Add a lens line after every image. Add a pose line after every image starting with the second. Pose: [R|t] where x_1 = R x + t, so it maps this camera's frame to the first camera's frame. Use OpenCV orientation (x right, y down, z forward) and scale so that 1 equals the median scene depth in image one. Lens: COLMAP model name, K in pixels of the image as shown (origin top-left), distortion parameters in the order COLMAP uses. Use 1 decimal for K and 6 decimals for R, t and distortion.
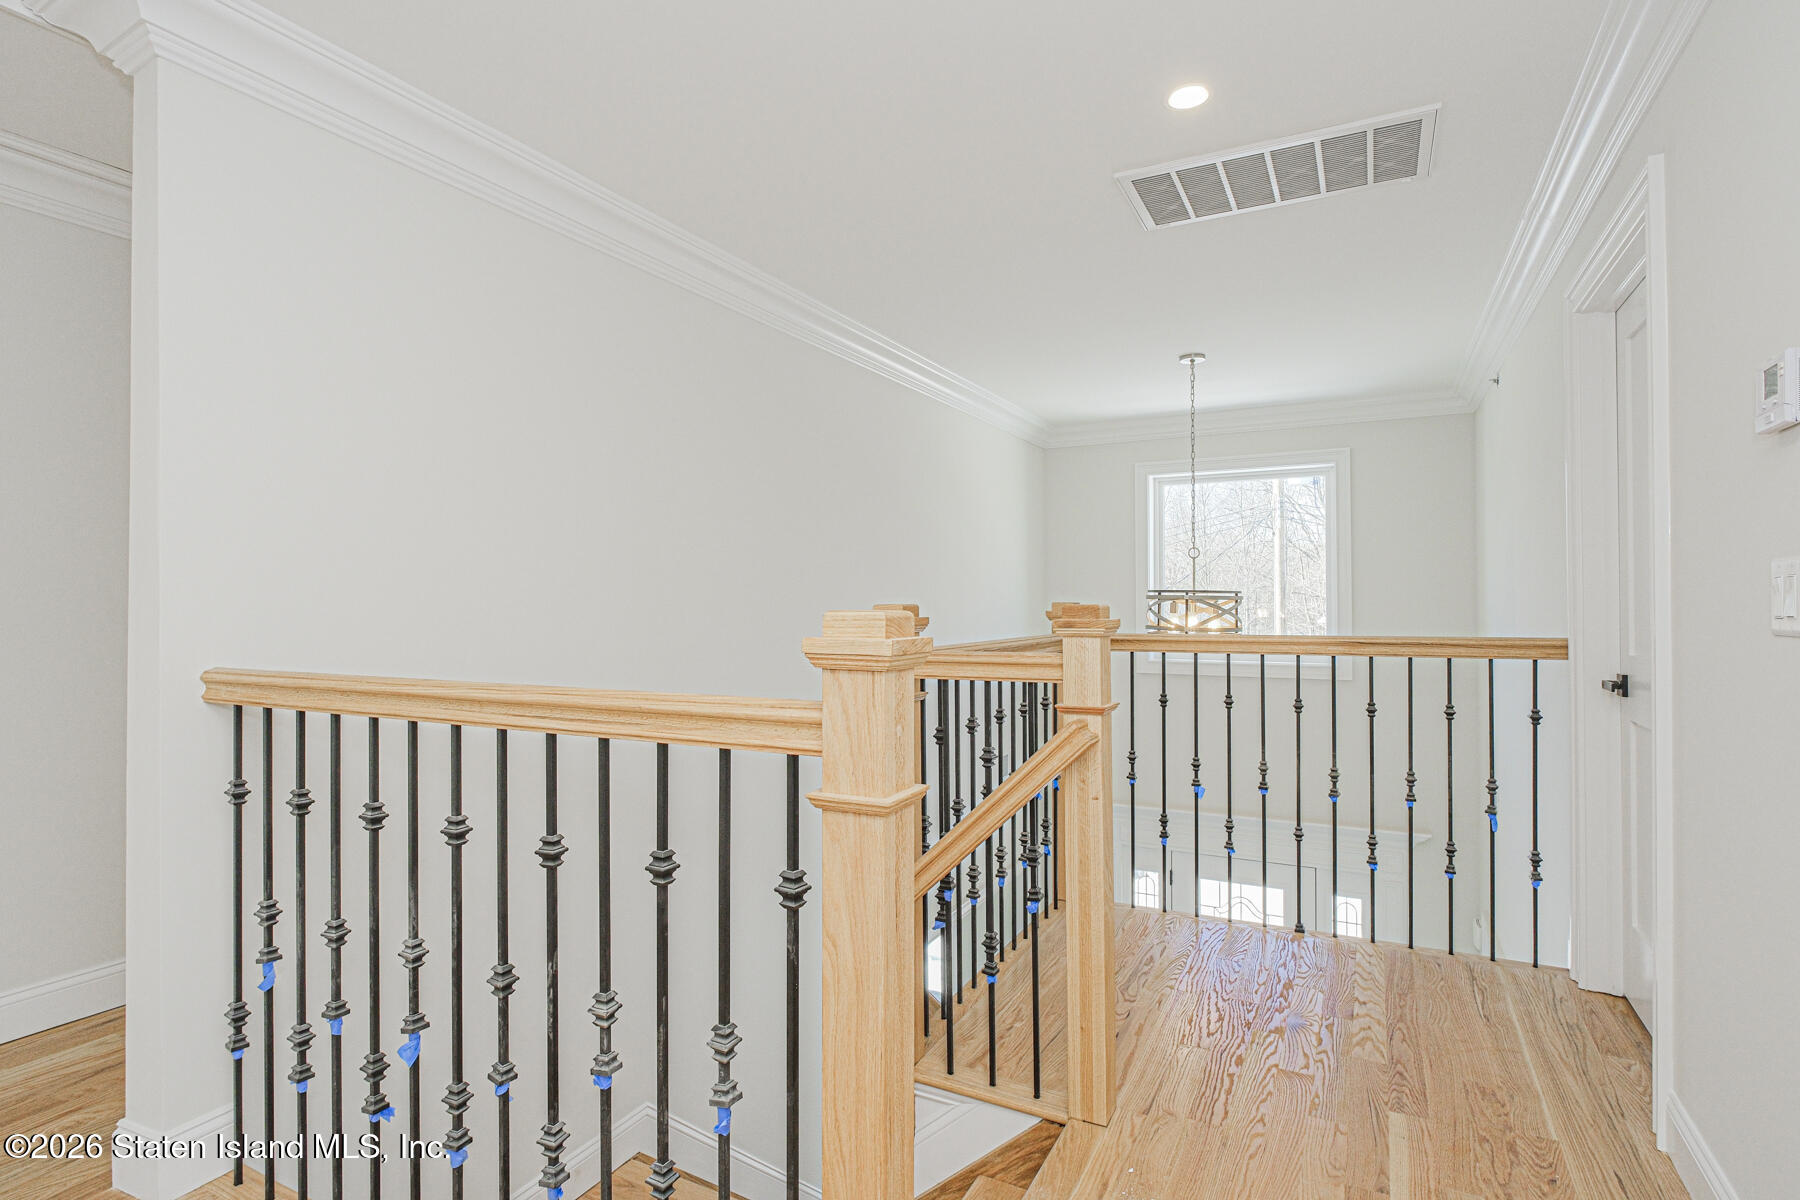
lens RADIAL K [[896.8, 0, 900.0], [0, 896.8, 600.0], [0, 0, 1]] dist [-0.000776, -0.000139]
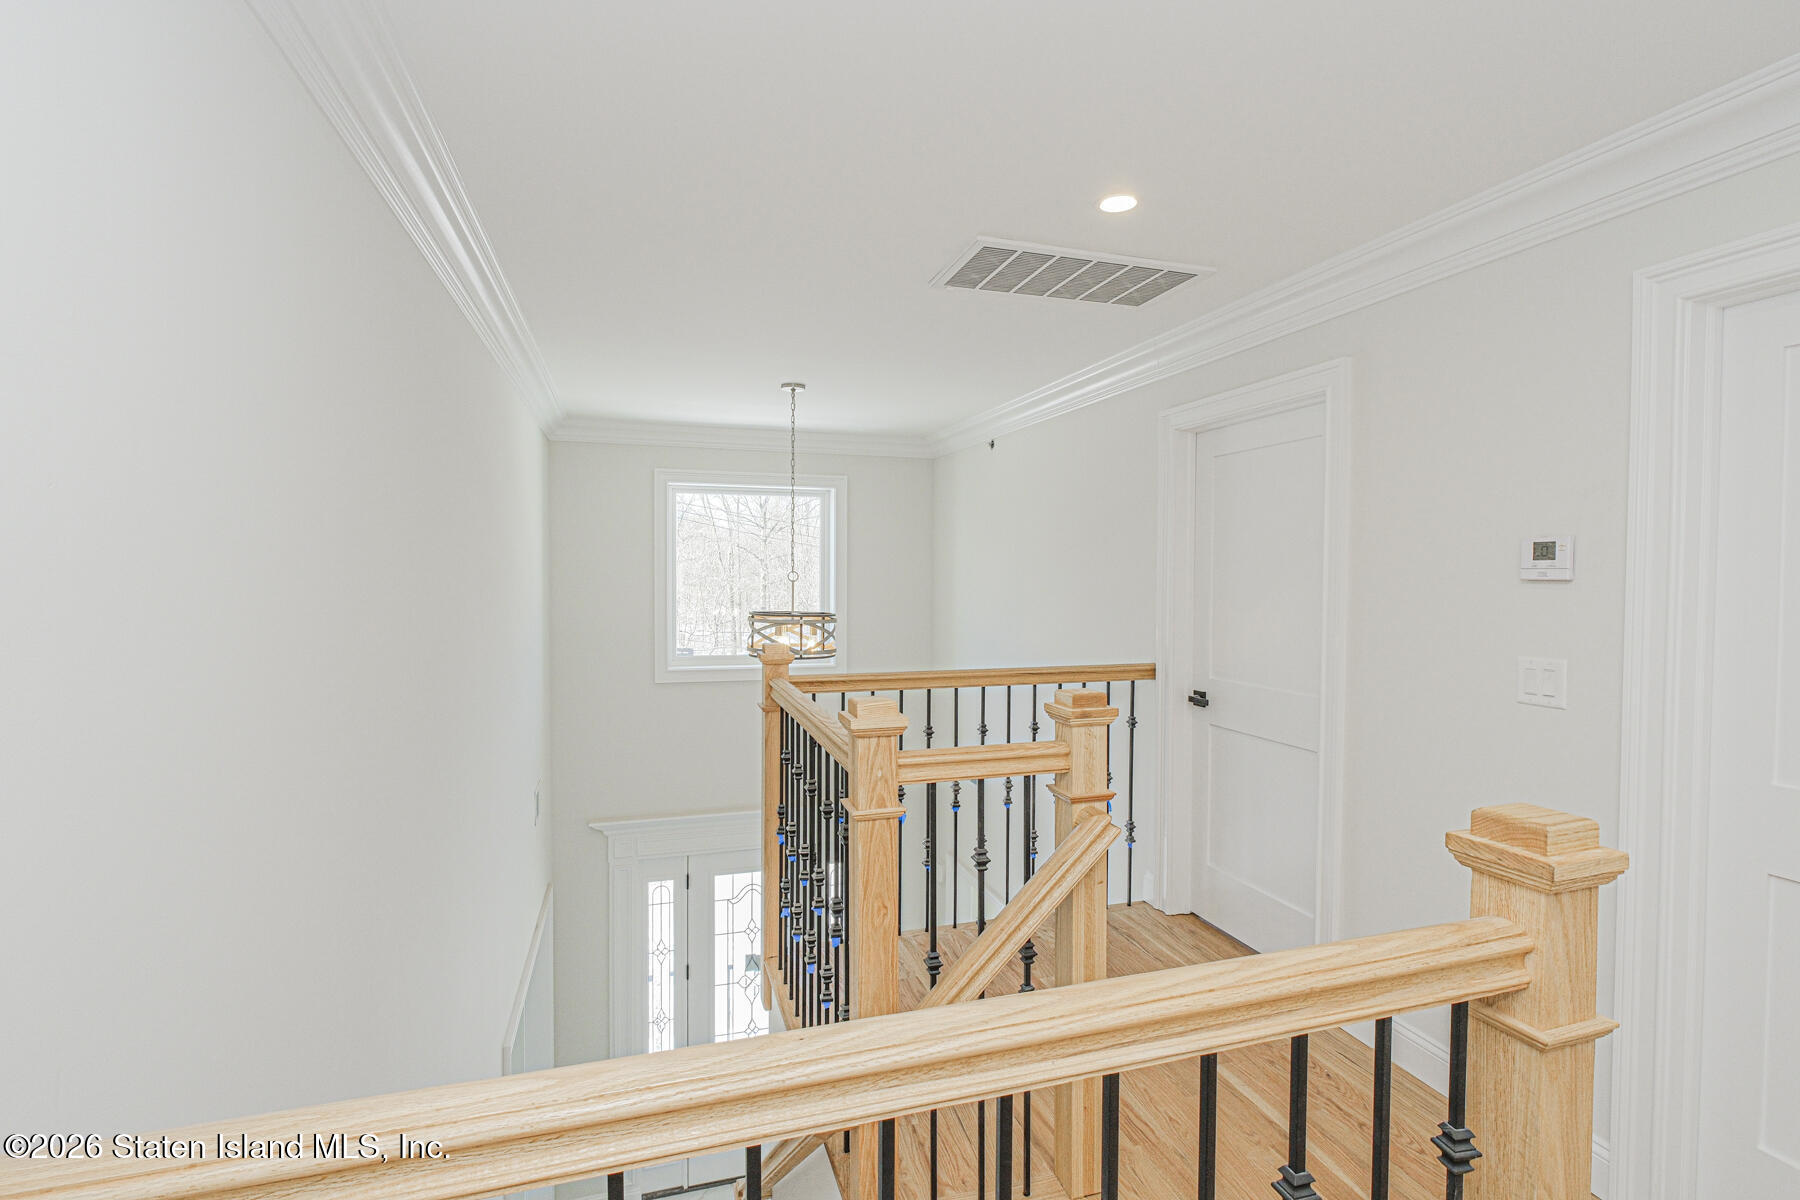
lens RADIAL K [[850.0, 0, 900.0], [0, 850.0, 600.0], [0, 0, 1]] dist [-0.001423, -0.000141]
pose [[0.711382, -0.015821, 0.702627, -0.452560], [-0.007827, 0.999506, 0.030430, -0.092815], [-0.702762, -0.027147, 0.710907, 0.353017]]
